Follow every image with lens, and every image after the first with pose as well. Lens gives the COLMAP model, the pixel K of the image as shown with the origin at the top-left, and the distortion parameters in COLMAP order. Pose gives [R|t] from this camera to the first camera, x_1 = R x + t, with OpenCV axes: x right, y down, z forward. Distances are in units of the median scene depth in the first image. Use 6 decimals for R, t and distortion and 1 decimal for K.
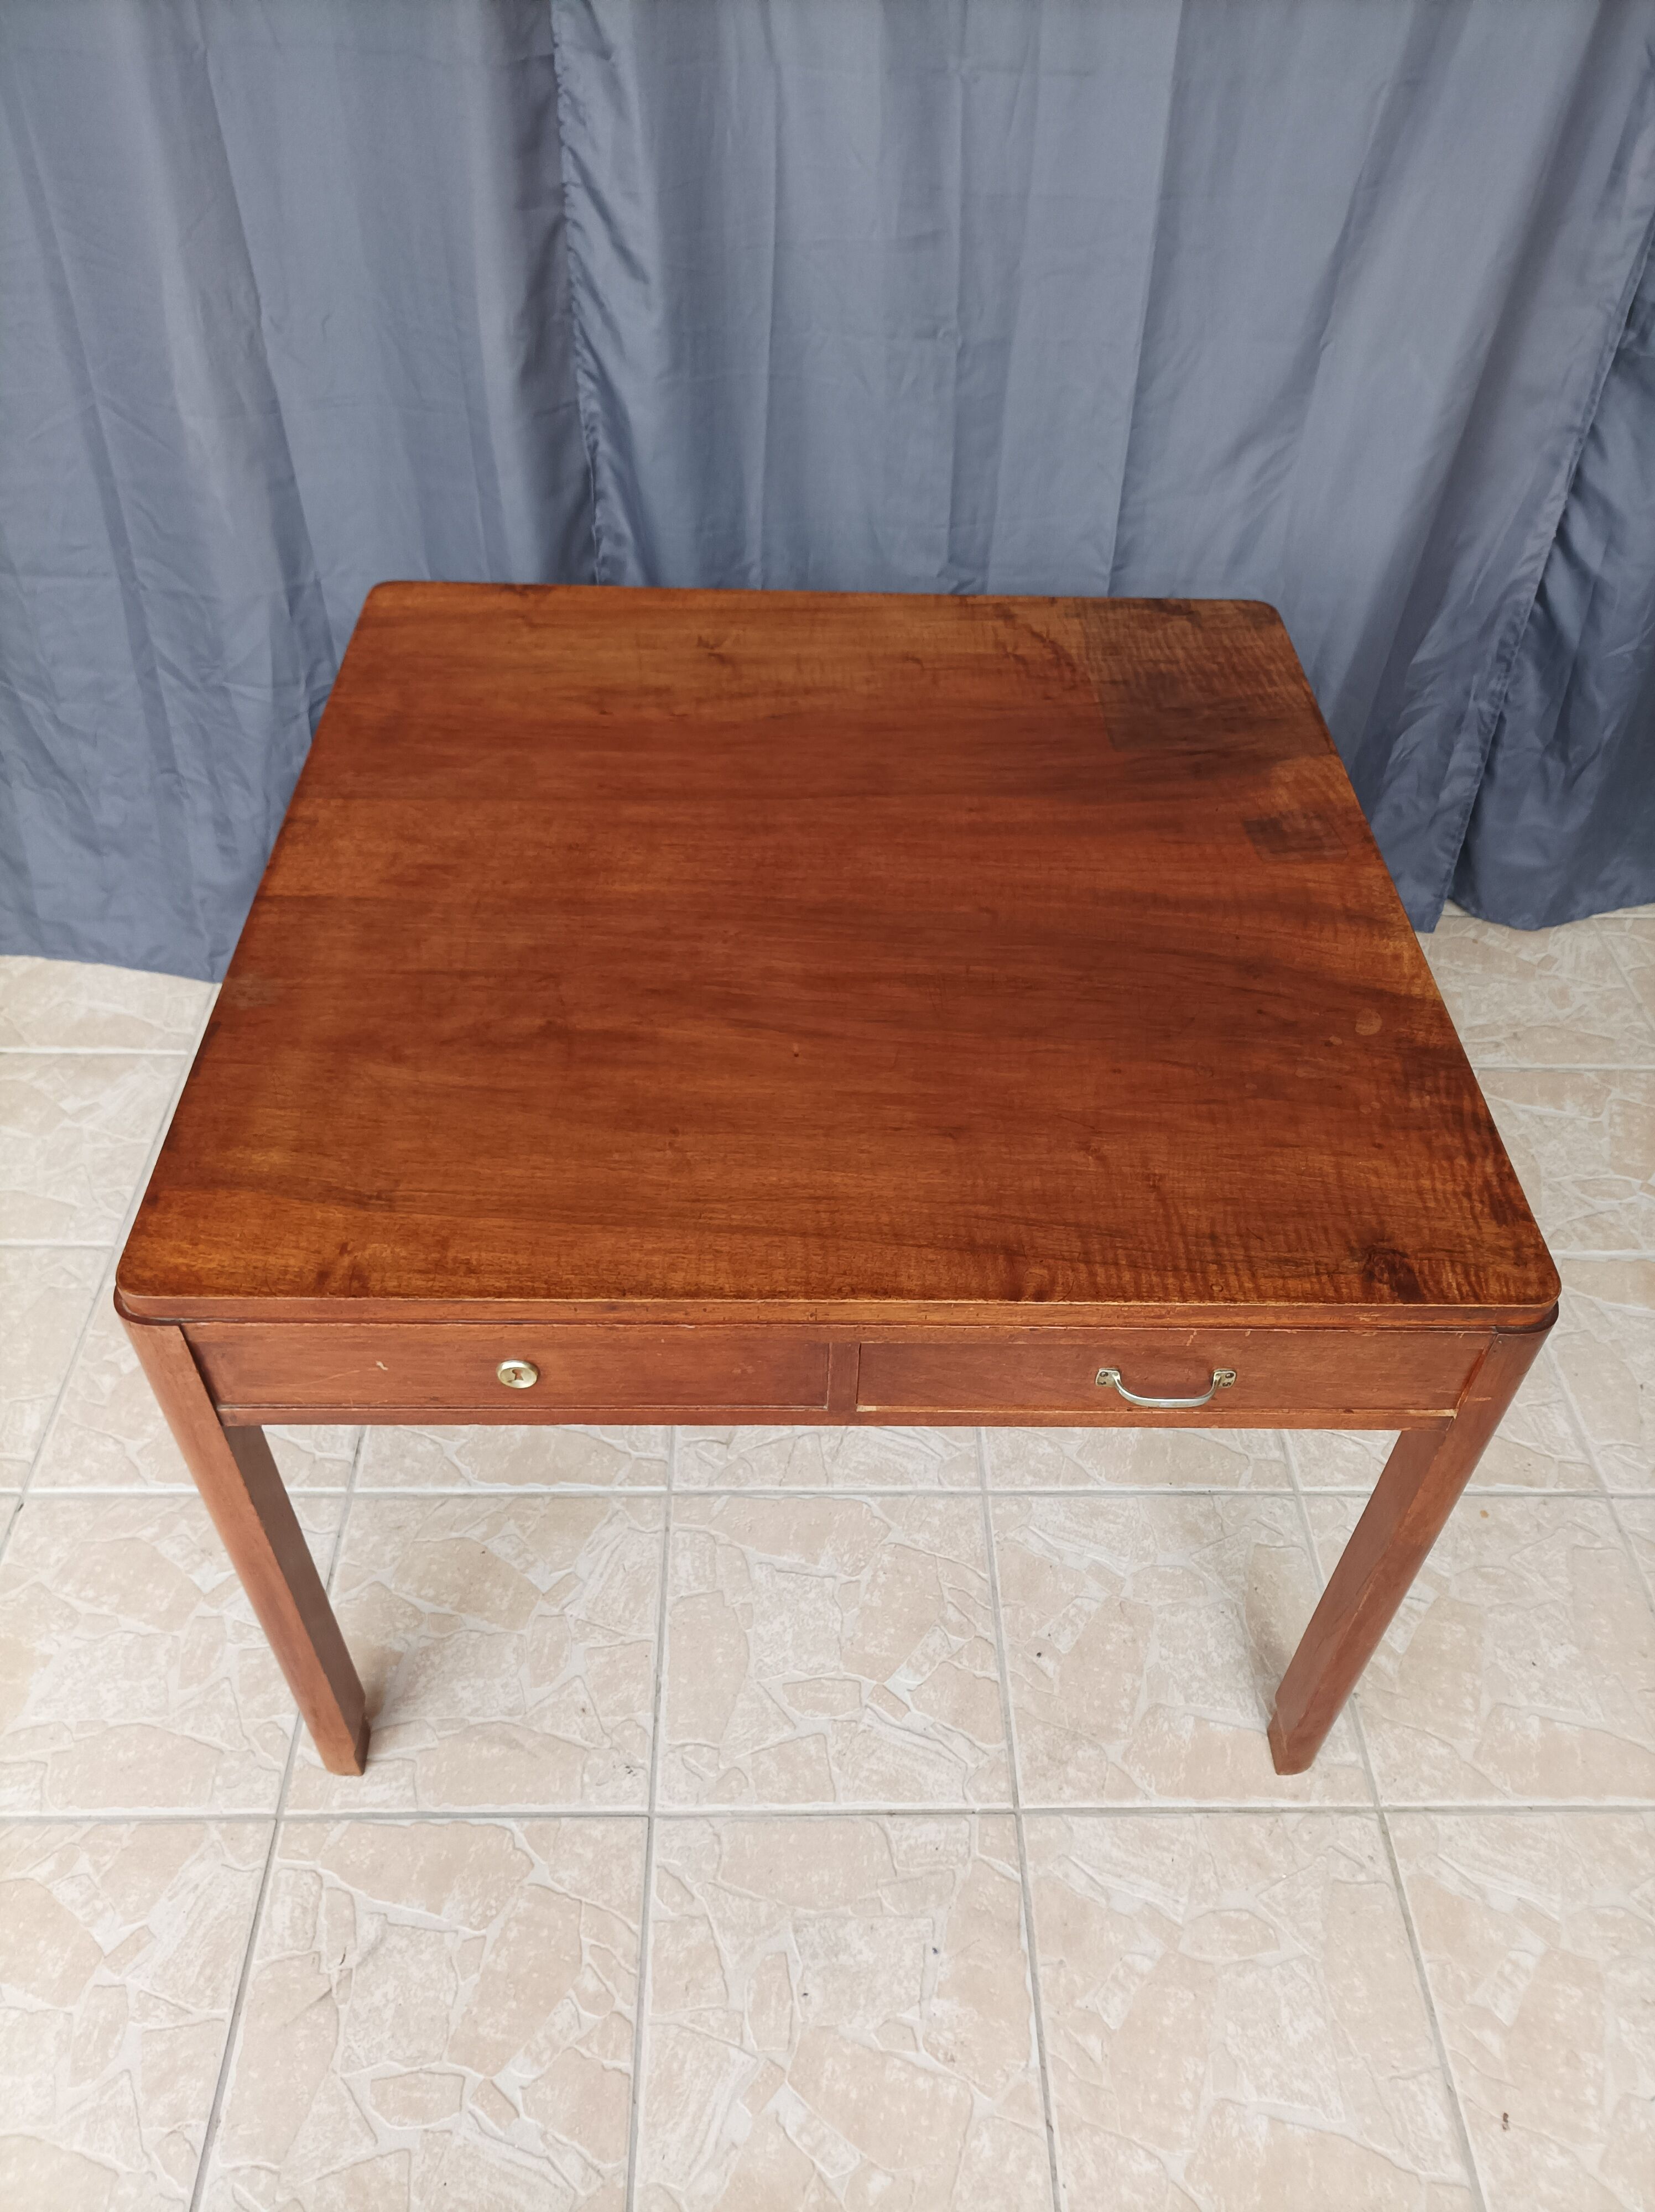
lens RADIAL K [[1673.9, 0, 815.2], [0, 1673.9, 1125.7], [0, 0, 1]] dist [0.022757, -0.018162]
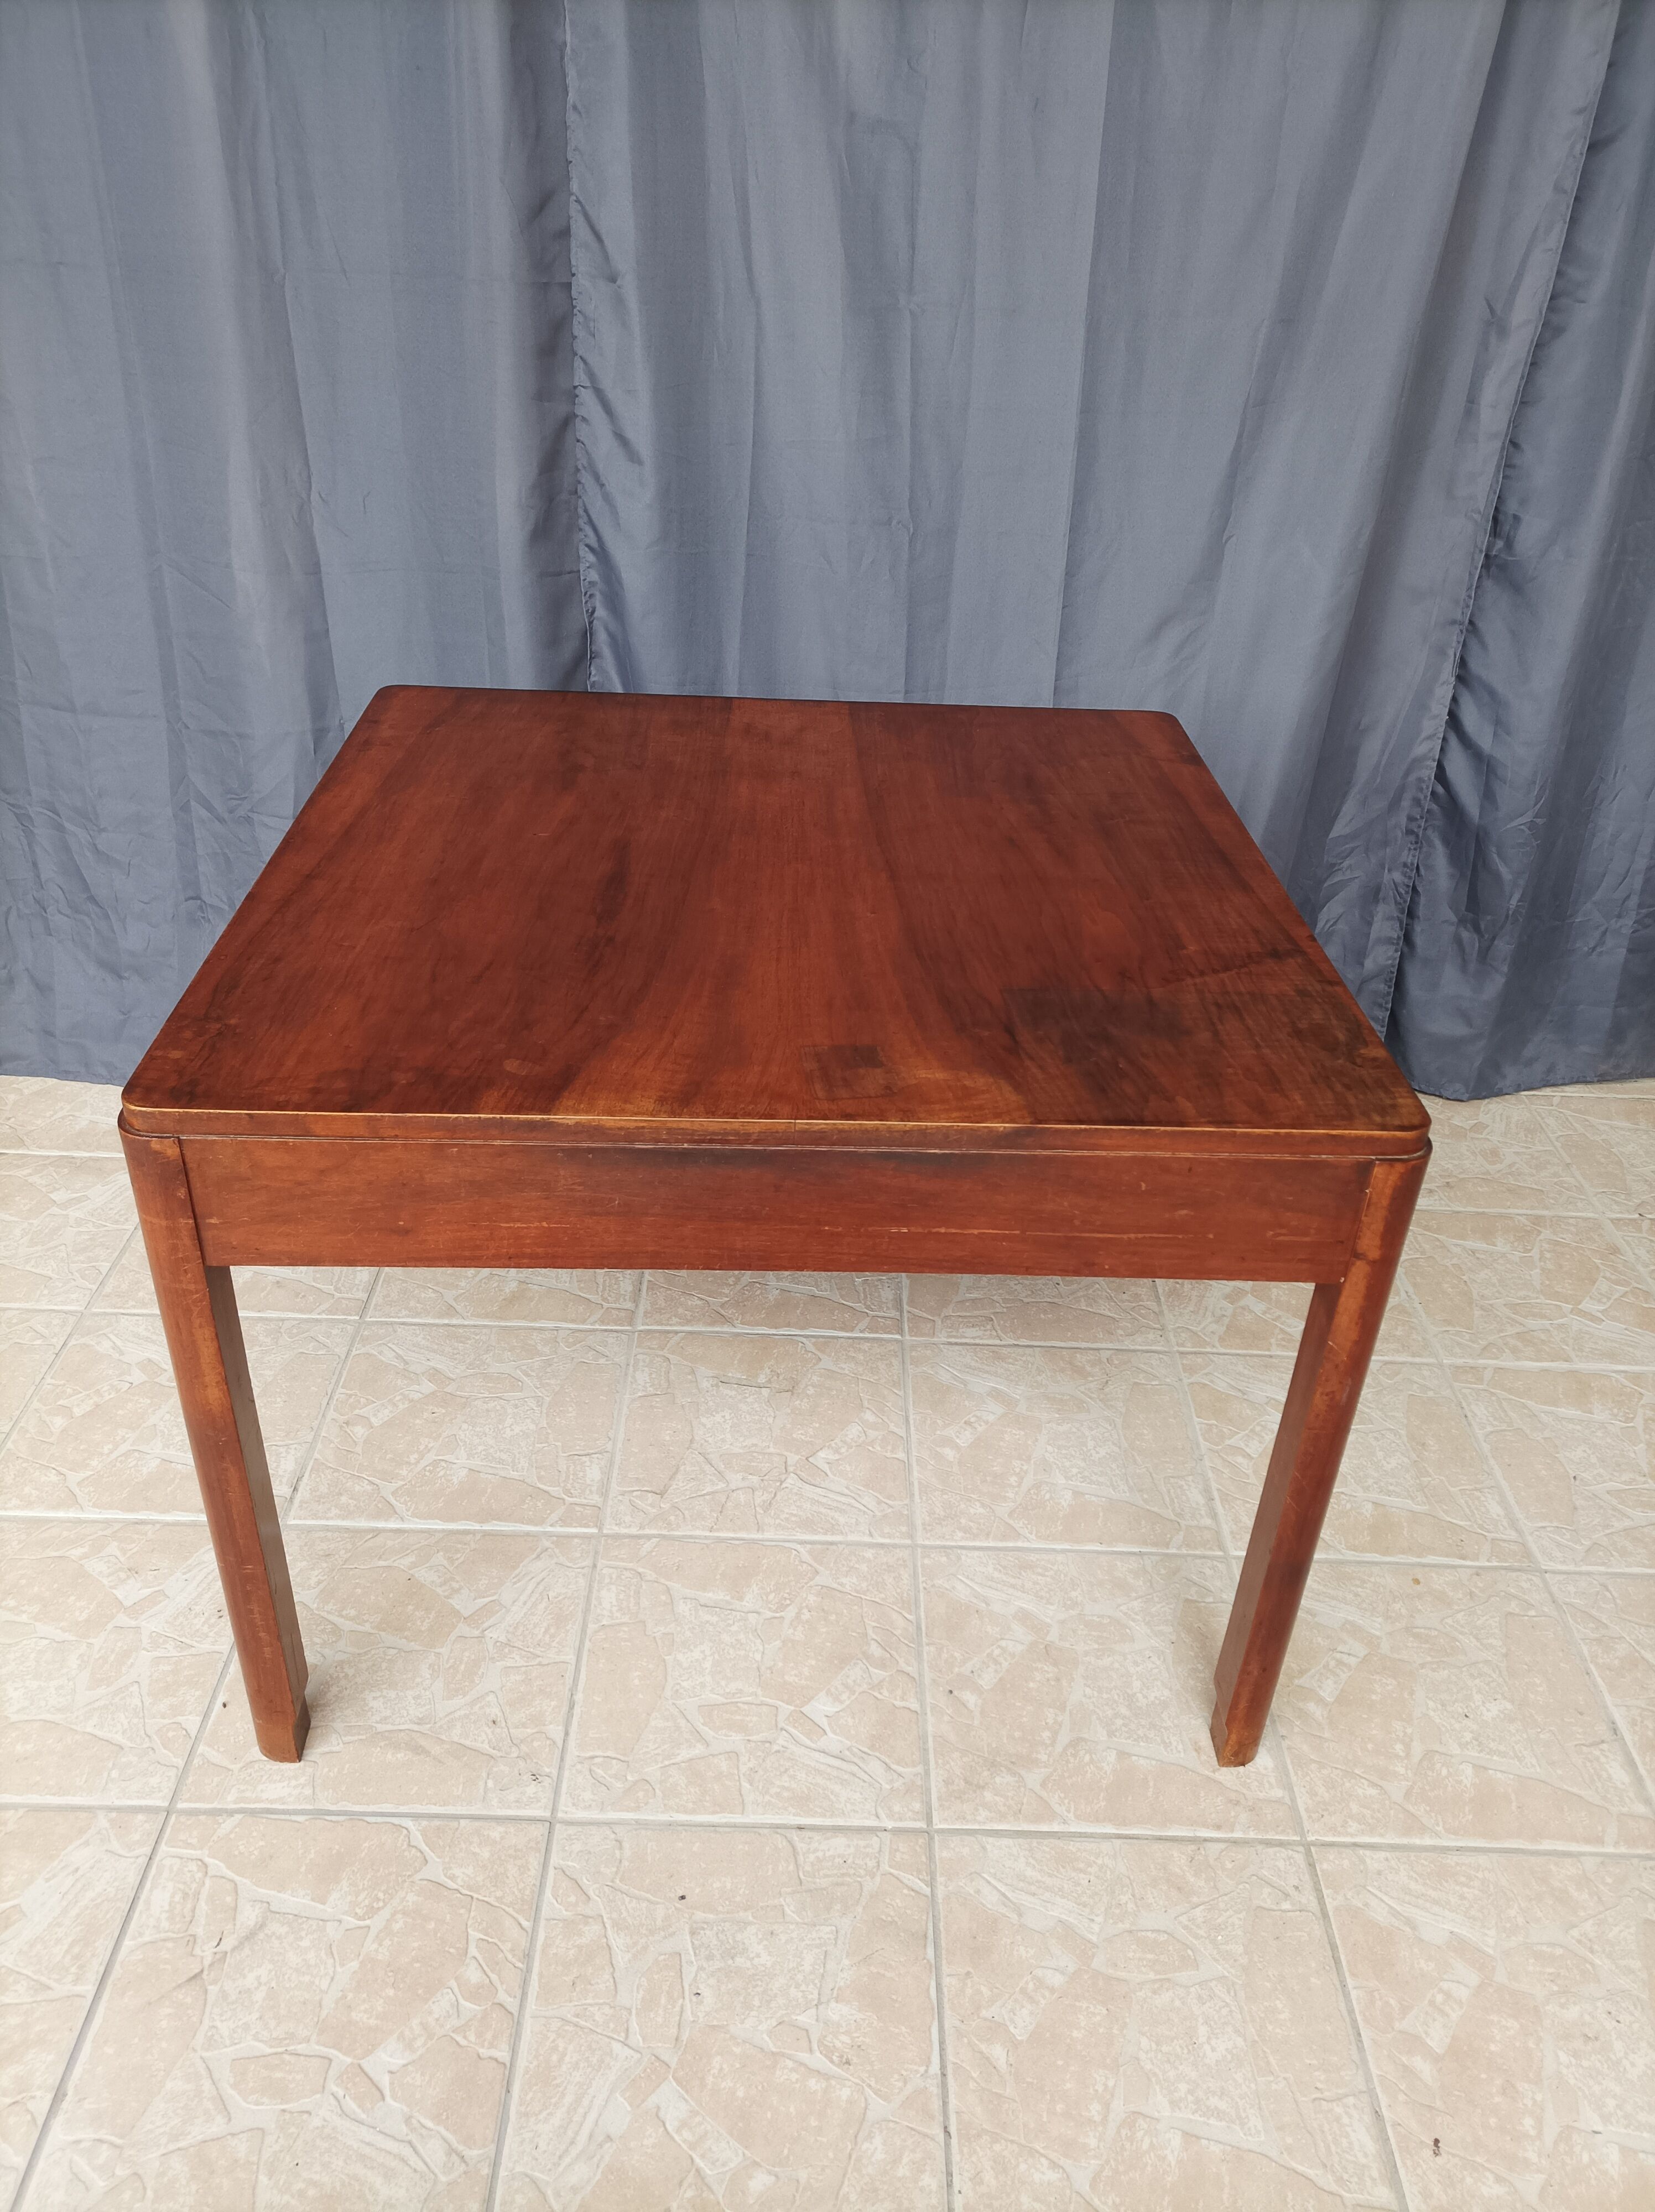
lens RADIAL K [[1673.9, 0, 817.8], [0, 1673.9, 1104.9], [0, 0, 1]] dist [0.022757, -0.018162]
pose [[0.999573, 0.026426, -0.012441, 0.054089], [-0.028583, 0.972668, -0.230435, 0.217195], [0.006012, 0.230692, 0.973008, -0.038418]]
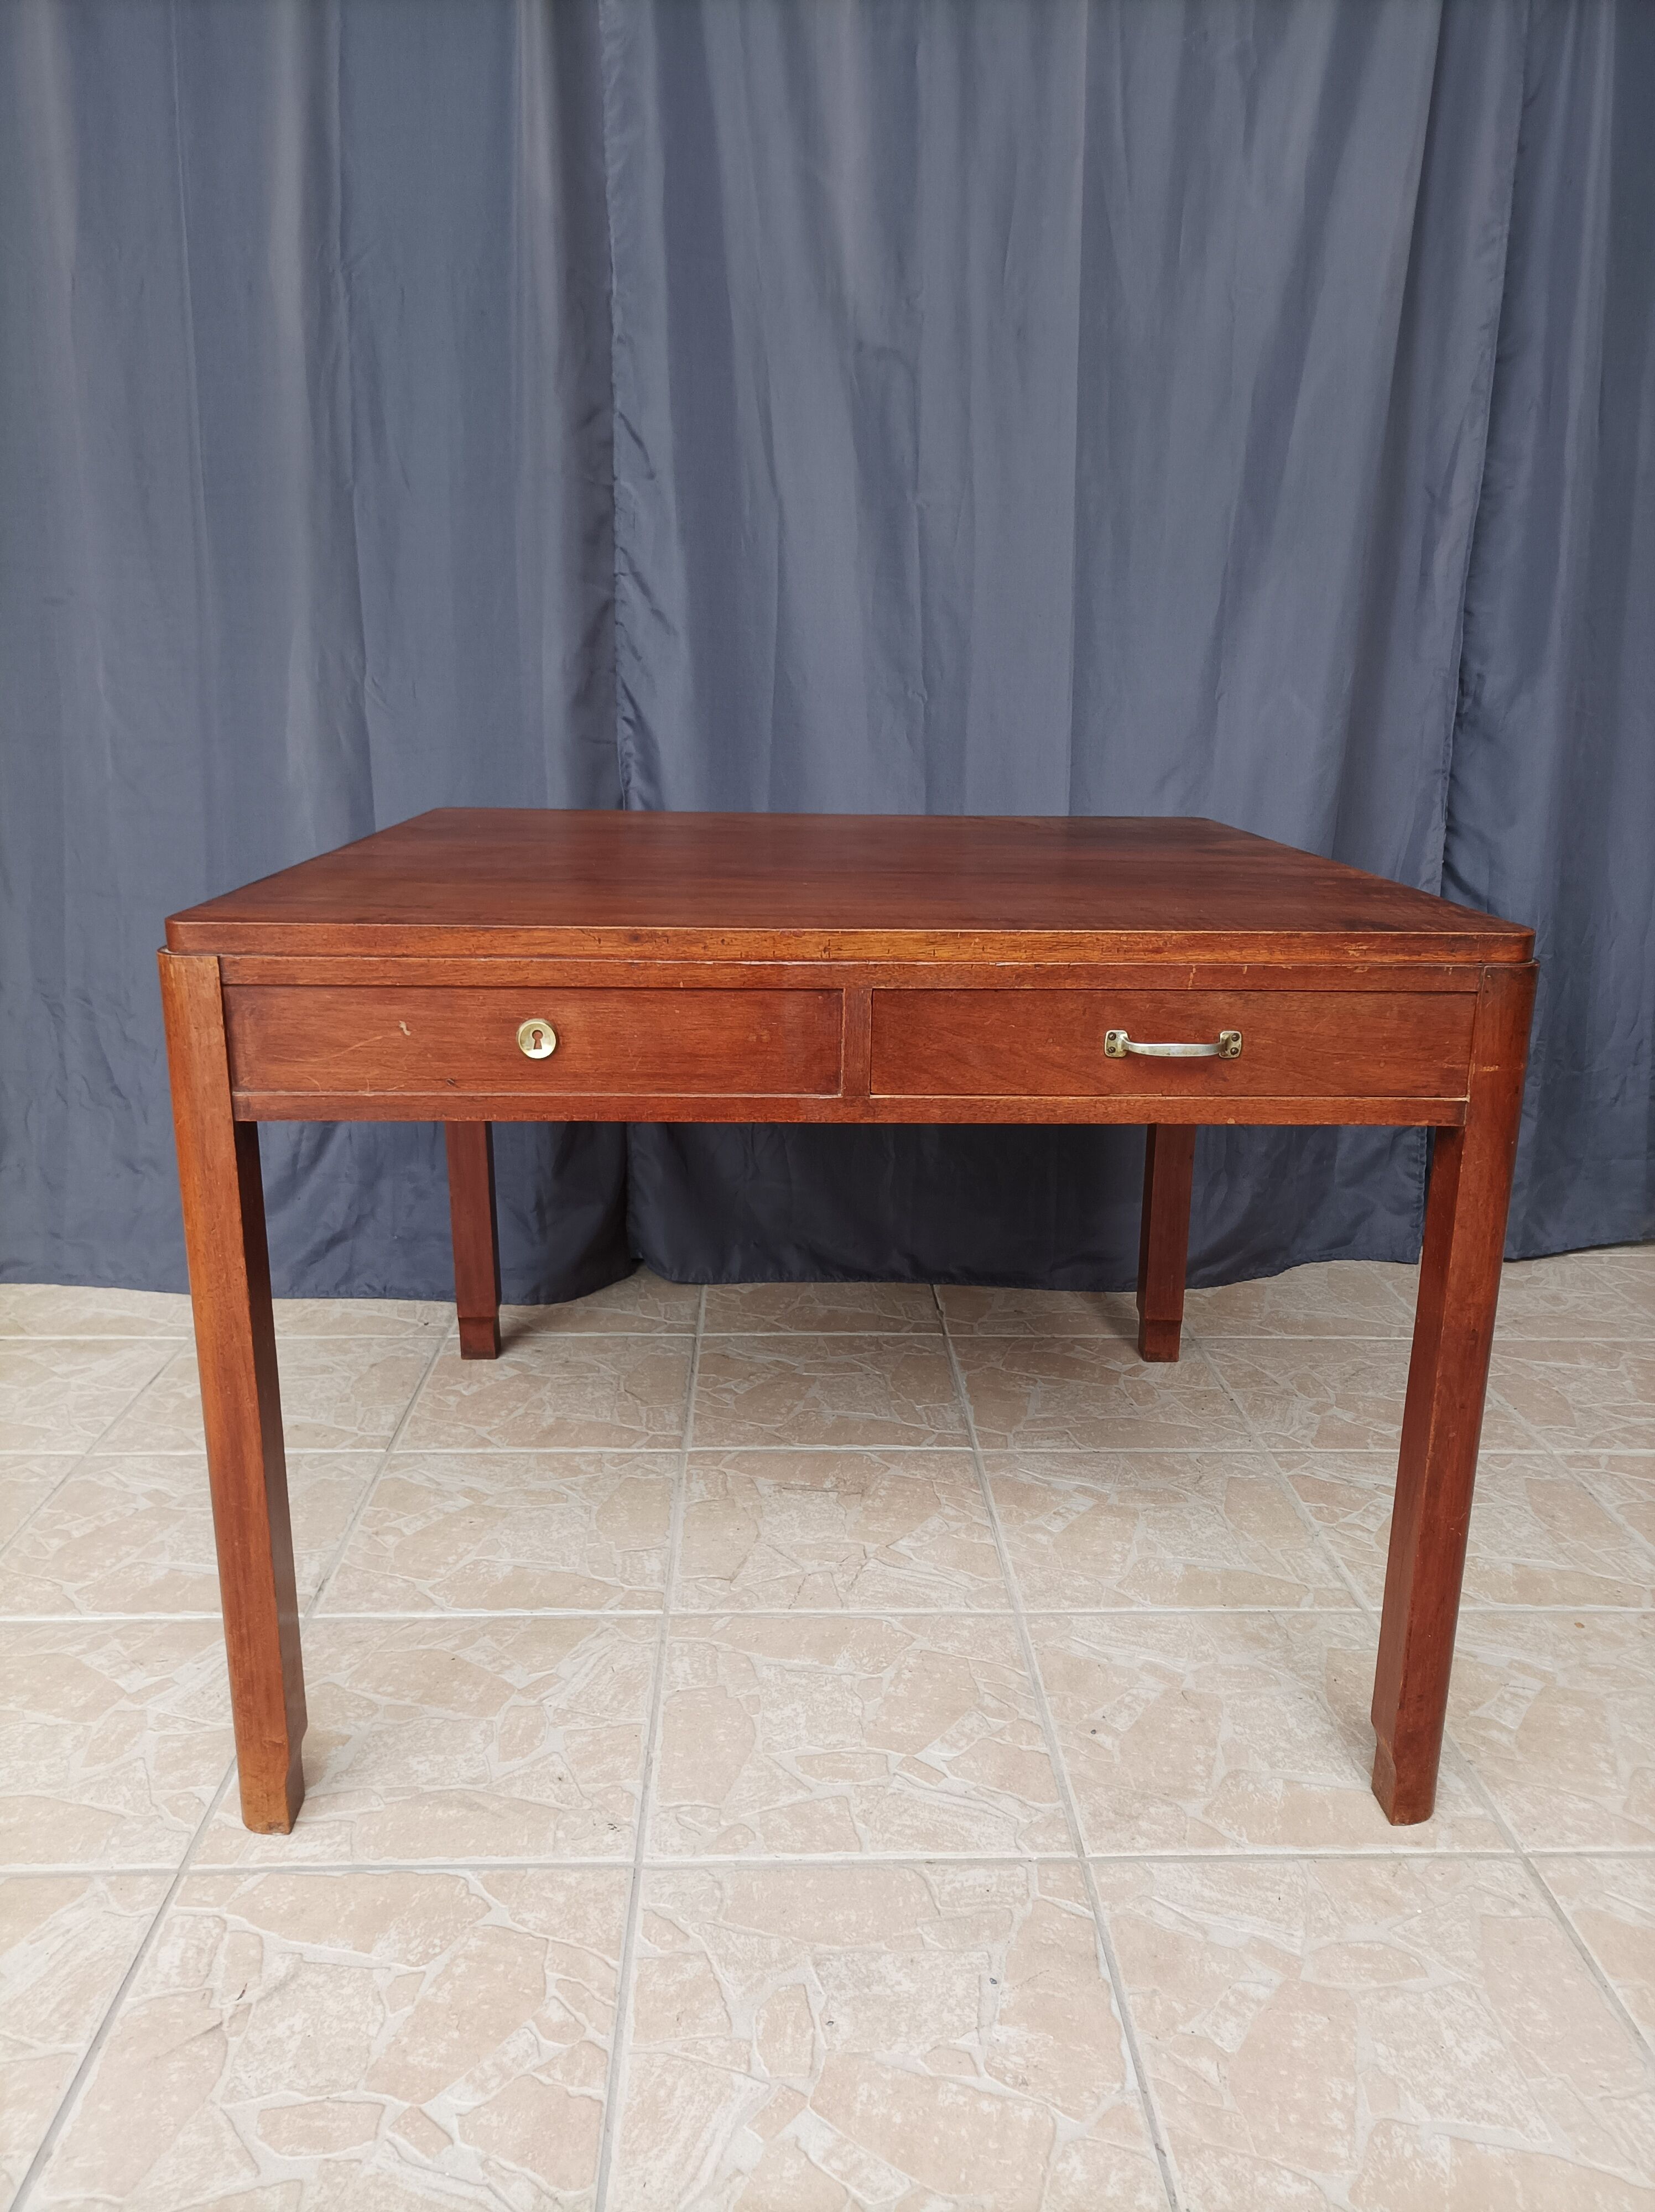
lens RADIAL K [[1673.9, 0, 817.9], [0, 1673.9, 1093.5], [0, 0, 1]] dist [0.022757, -0.018162]
pose [[0.999856, -0.013761, 0.009946, -0.012072], [0.016910, 0.859805, -0.510342, 0.483965], [-0.001529, 0.510437, 0.859914, 0.097674]]
